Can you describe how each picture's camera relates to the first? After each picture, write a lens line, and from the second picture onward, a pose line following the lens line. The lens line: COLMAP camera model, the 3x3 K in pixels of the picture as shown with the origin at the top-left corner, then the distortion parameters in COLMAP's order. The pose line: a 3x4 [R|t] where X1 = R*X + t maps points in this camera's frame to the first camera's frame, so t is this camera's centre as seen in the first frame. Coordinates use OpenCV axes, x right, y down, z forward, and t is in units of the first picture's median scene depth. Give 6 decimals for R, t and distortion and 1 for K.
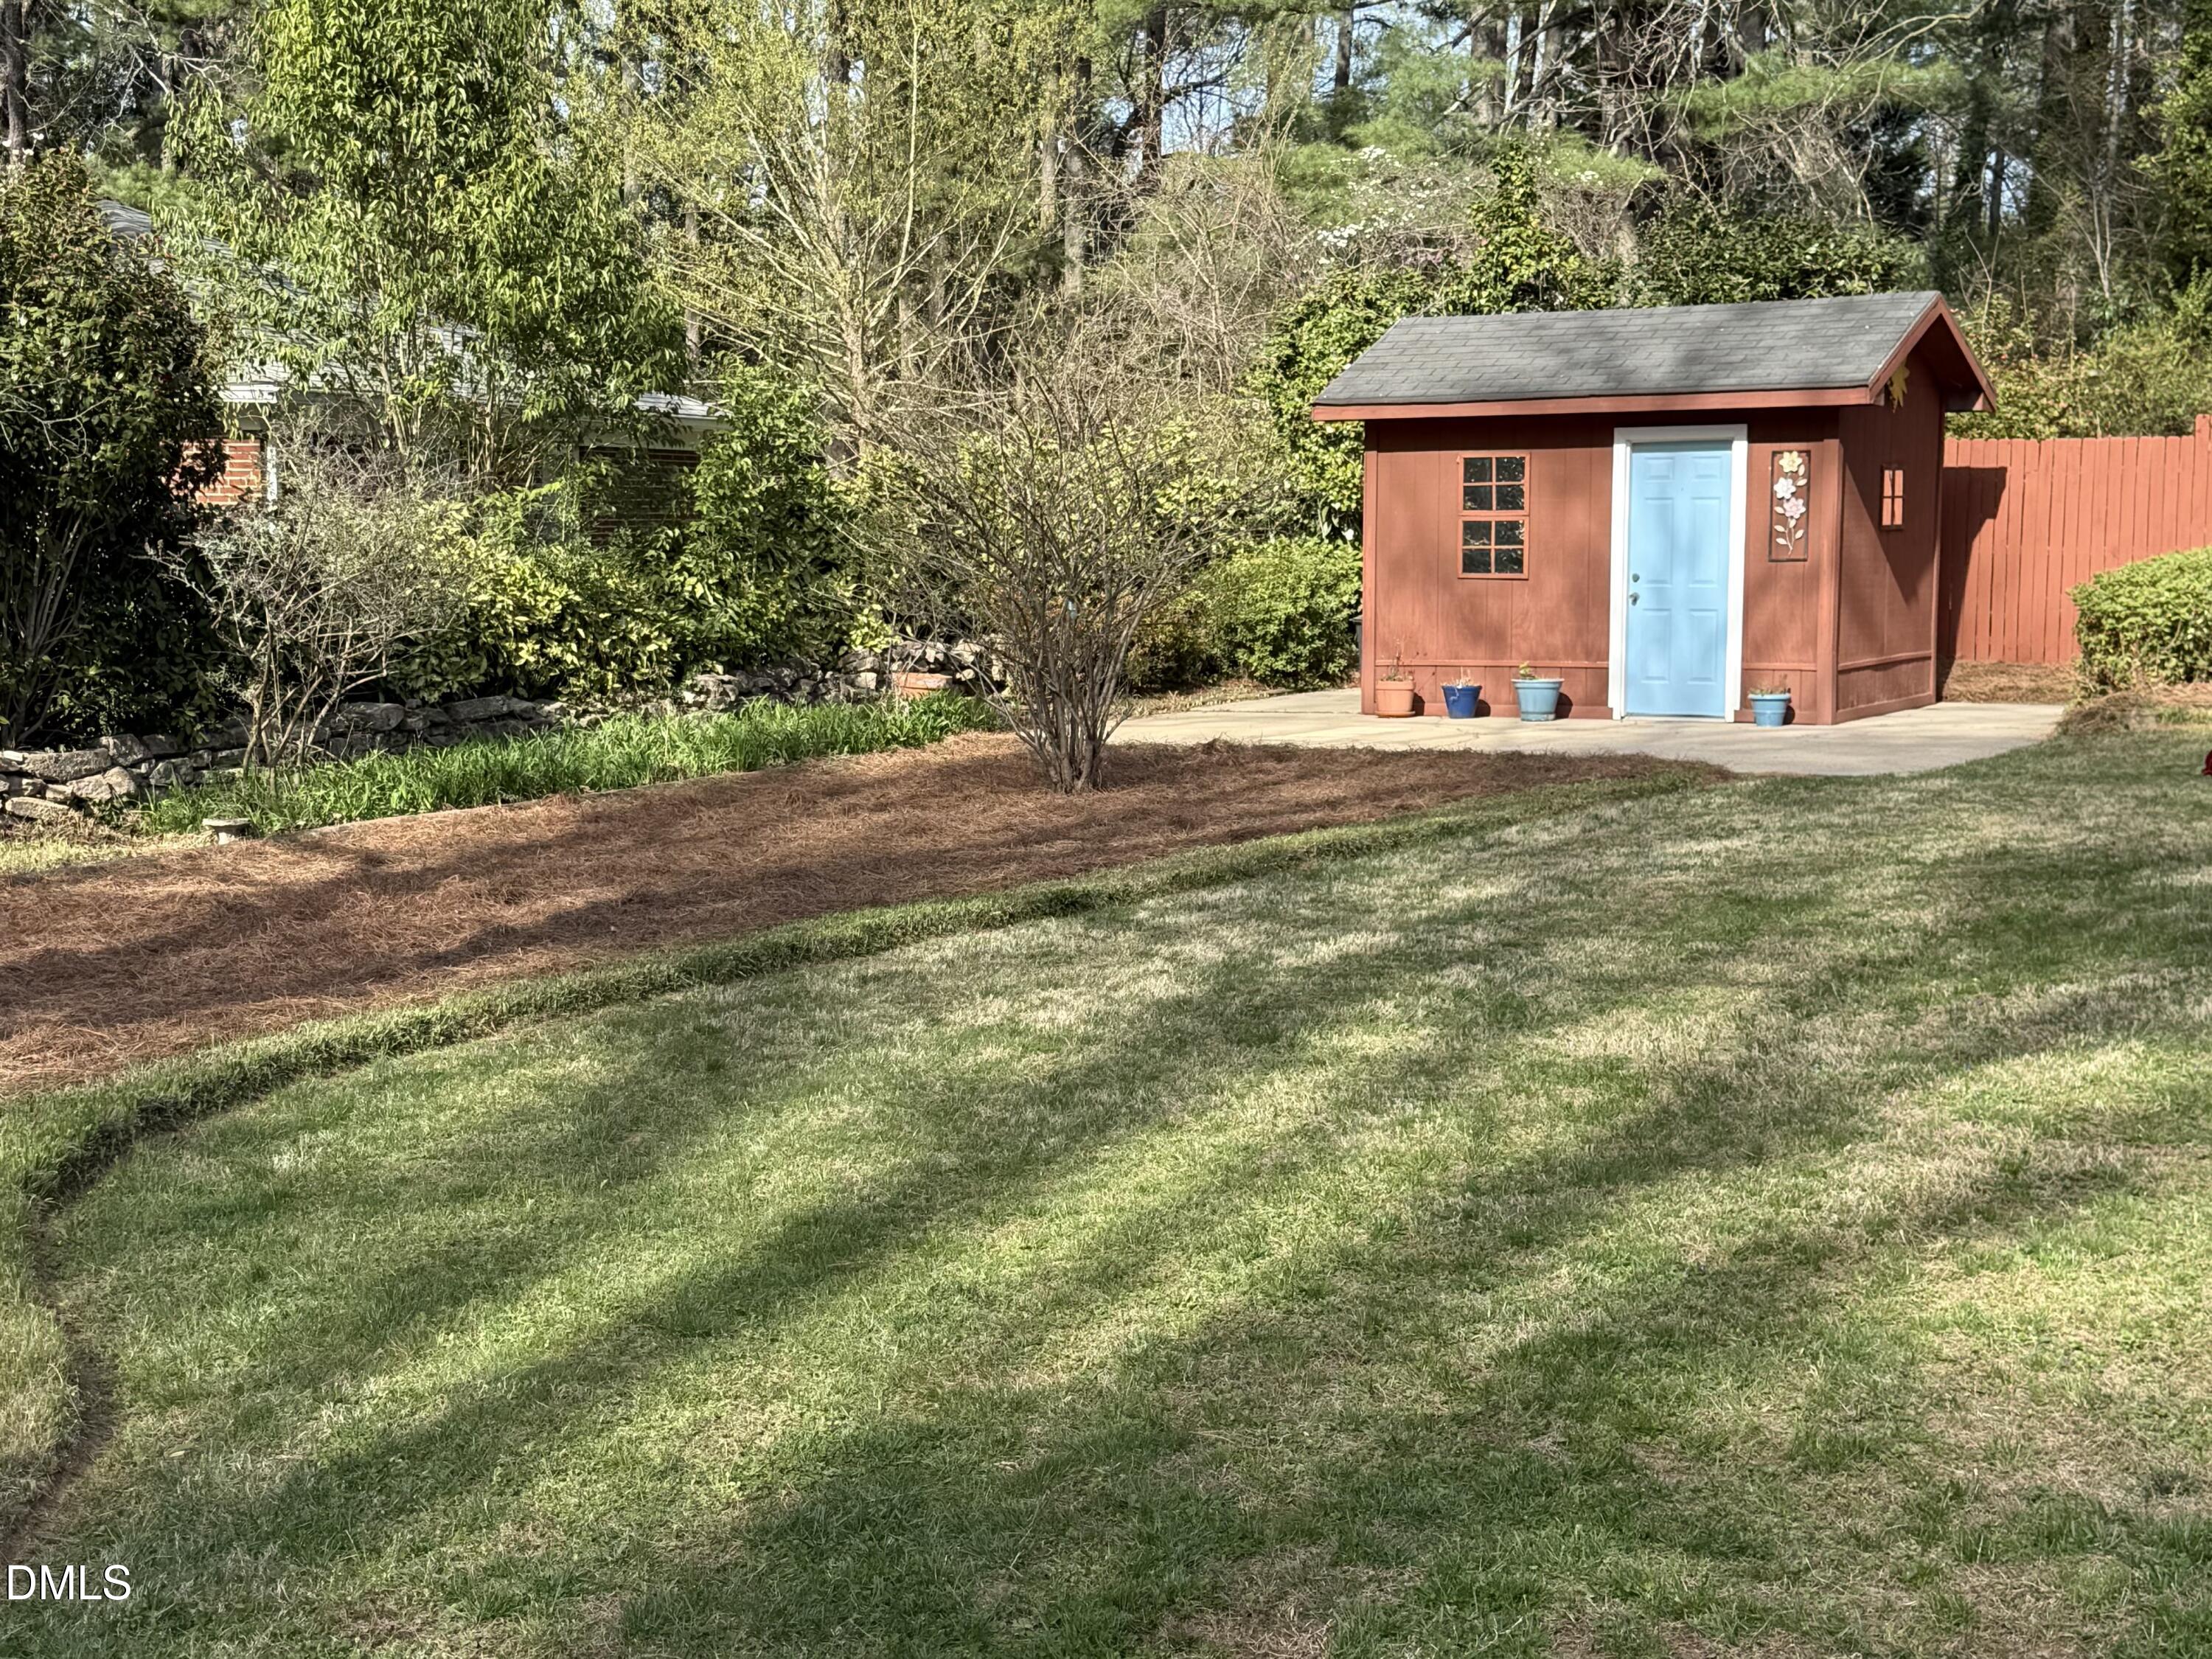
lens RADIAL K [[3206.1, 0, 1106.0], [0, 3206.1, 829.5], [0, 0, 1]] dist [0.153338, -0.118544]
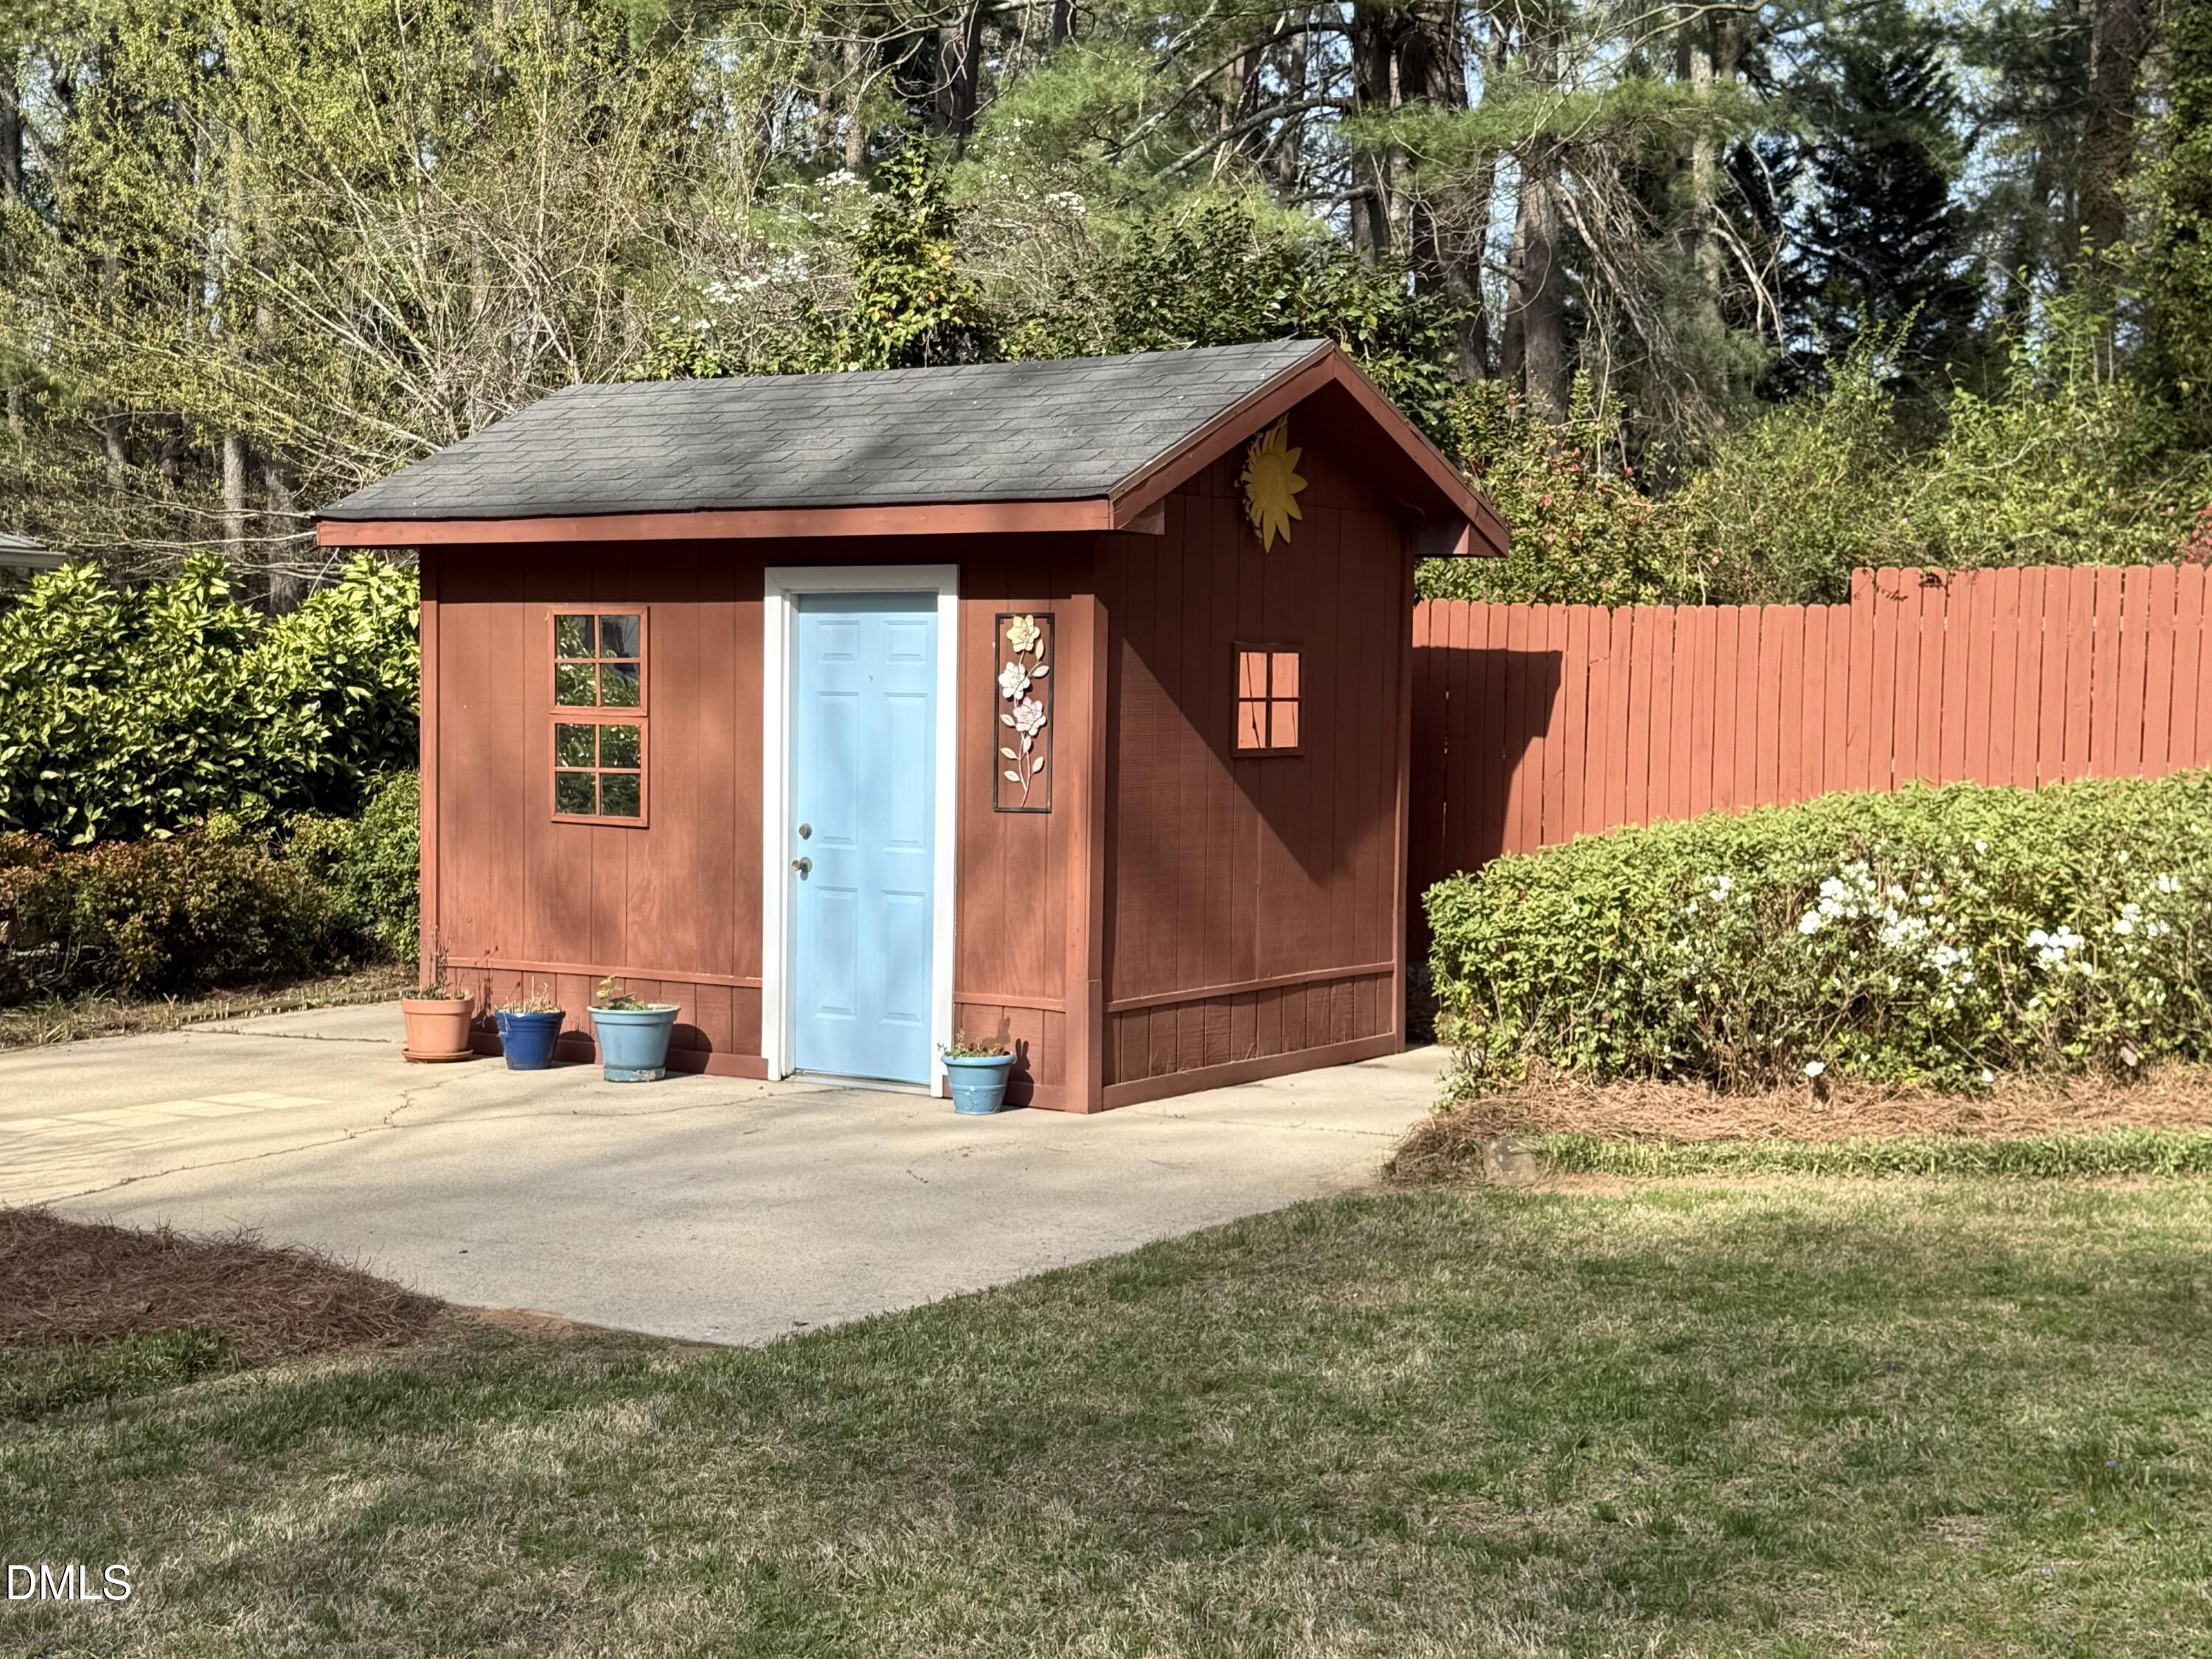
lens RADIAL K [[3206.1, 0, 1106.0], [0, 3206.1, 829.5], [0, 0, 1]] dist [0.153338, -0.118544]
pose [[0.997436, 0.018969, -0.068999, 0.256608], [-0.022449, 0.998497, -0.050008, -0.051656], [0.067947, 0.051429, 0.996363, 0.443280]]
